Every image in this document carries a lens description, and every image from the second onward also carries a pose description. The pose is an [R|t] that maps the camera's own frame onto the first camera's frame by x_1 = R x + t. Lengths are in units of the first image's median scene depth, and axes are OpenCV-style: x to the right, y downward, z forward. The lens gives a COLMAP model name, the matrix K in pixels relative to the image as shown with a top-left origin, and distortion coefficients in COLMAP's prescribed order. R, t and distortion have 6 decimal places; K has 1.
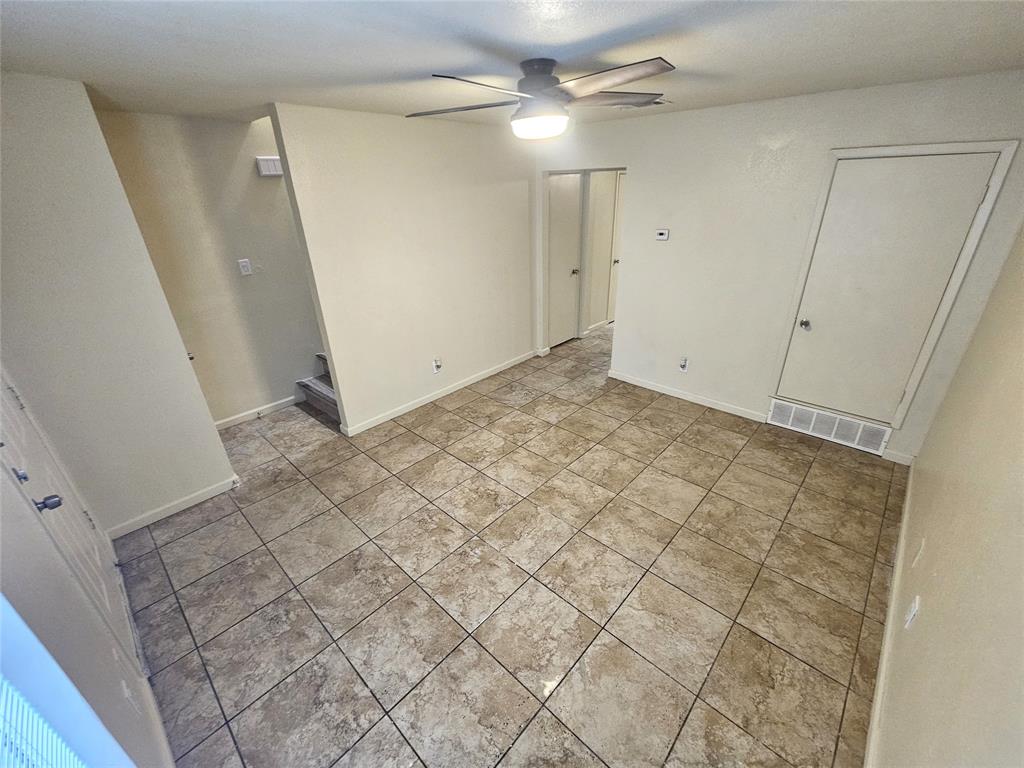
lens RADIAL K [[422.4, 0, 516.1], [0, 422.4, 384.2], [0, 0, 1]] dist [0.004068, -0.000932]
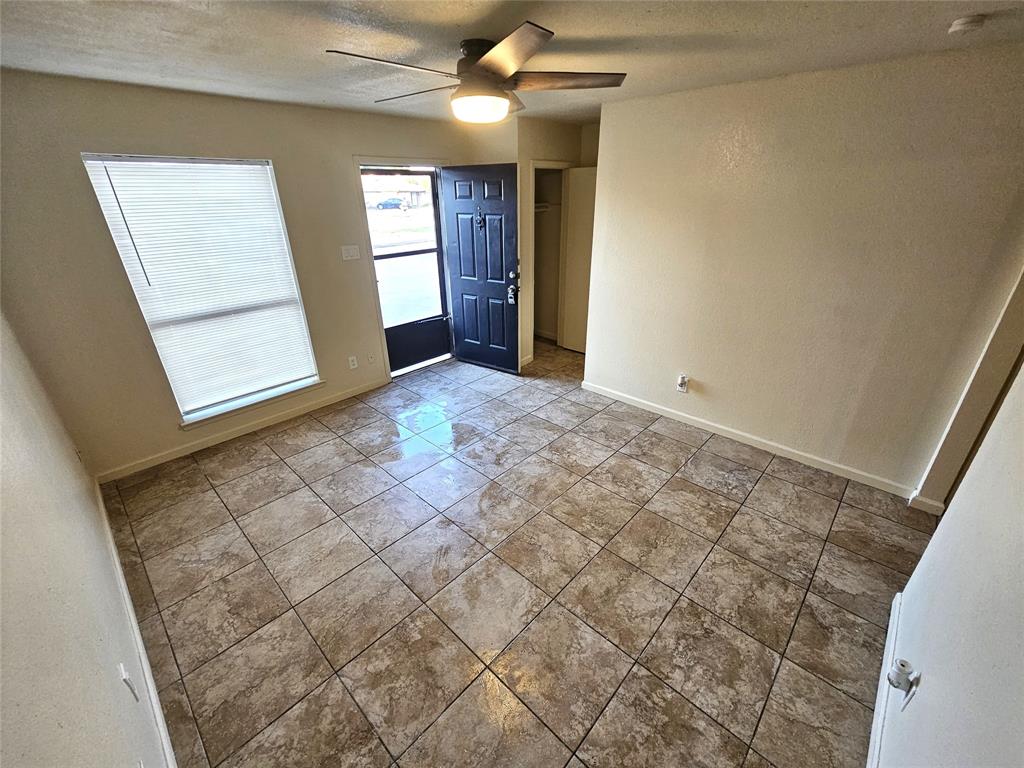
lens RADIAL K [[422.4, 0, 515.4], [0, 422.4, 389.4], [0, 0, 1]] dist [0.004068, -0.000932]
pose [[-0.005452, 0.447370, -0.894332, 0.968006], [-0.414084, 0.813055, 0.409238, -0.405999], [0.910222, 0.372560, 0.180816, 0.905393]]
